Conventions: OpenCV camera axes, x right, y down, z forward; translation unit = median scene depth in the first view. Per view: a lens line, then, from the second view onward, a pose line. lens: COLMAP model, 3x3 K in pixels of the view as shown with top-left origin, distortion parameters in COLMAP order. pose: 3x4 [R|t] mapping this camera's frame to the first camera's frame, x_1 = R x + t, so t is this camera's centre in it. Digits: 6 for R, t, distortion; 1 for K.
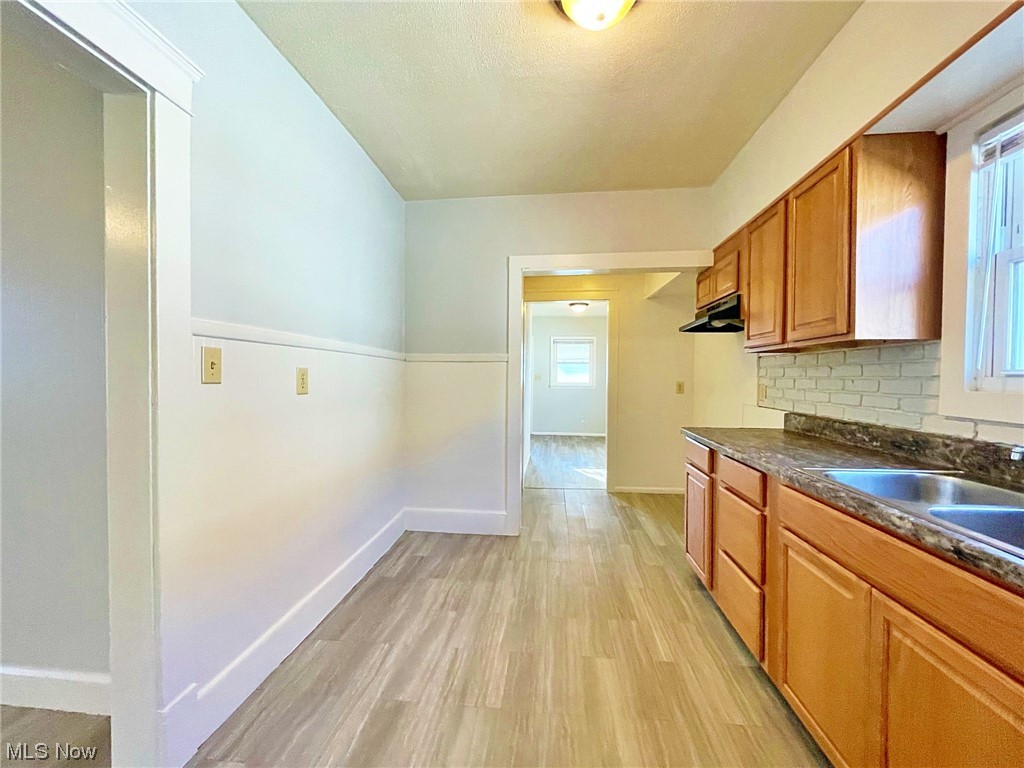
lens RADIAL K [[421.9, 0, 512.0], [0, 421.9, 384.0], [0, 0, 1]] dist [-0.000662, 0.000145]
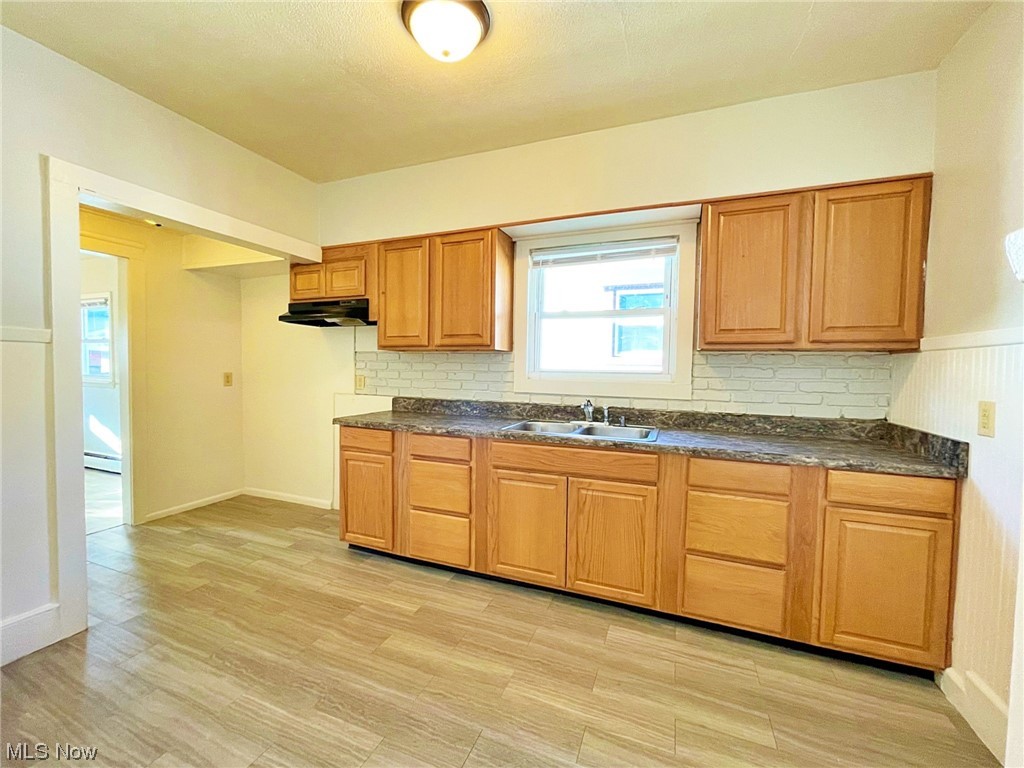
lens RADIAL K [[419.0, 0, 520.1], [0, 419.0, 387.4], [0, 0, 1]] dist [-0.002134, -0.000117]
pose [[0.257813, -0.042283, 0.965269, -0.596983], [0.003182, 0.999074, 0.042914, -0.020321], [-0.966190, -0.007992, 0.257708, 0.367837]]
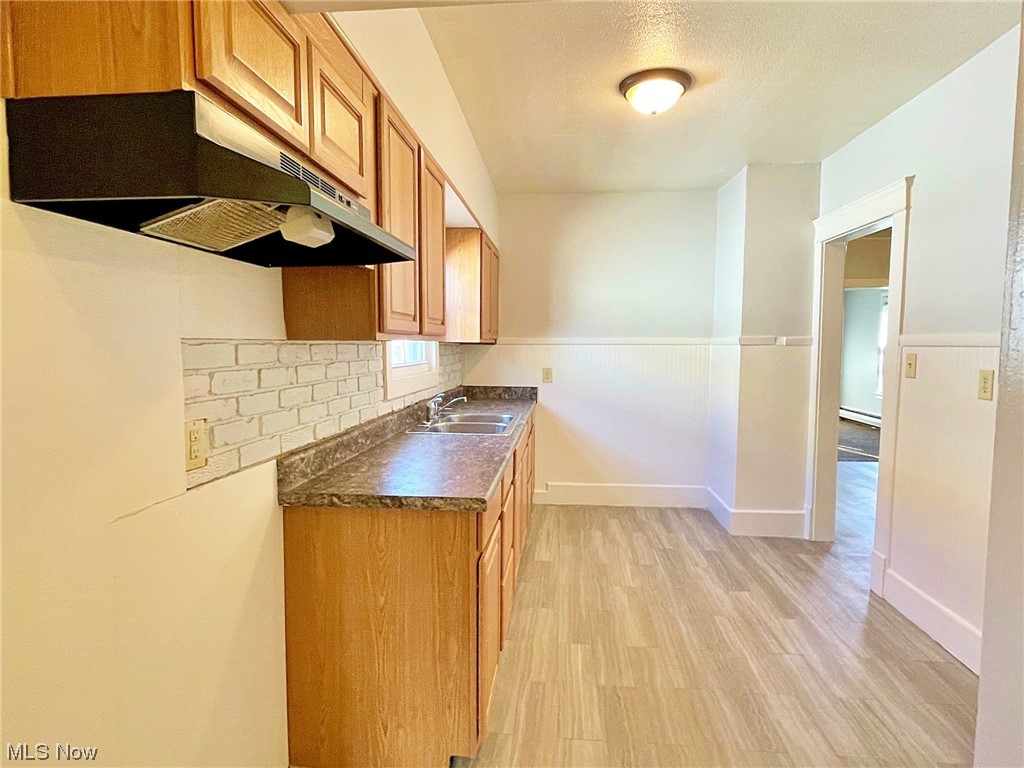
lens RADIAL K [[532.9, 0, 512.0], [0, 532.9, 384.0], [0, 0, 1]] dist [-0.003900, -0.001154]
pose [[-0.999965, -0.008055, 0.002455, 0.470327], [-0.007798, 0.995815, 0.091054, -0.096242], [-0.003178, 0.091031, -0.995843, 1.993341]]
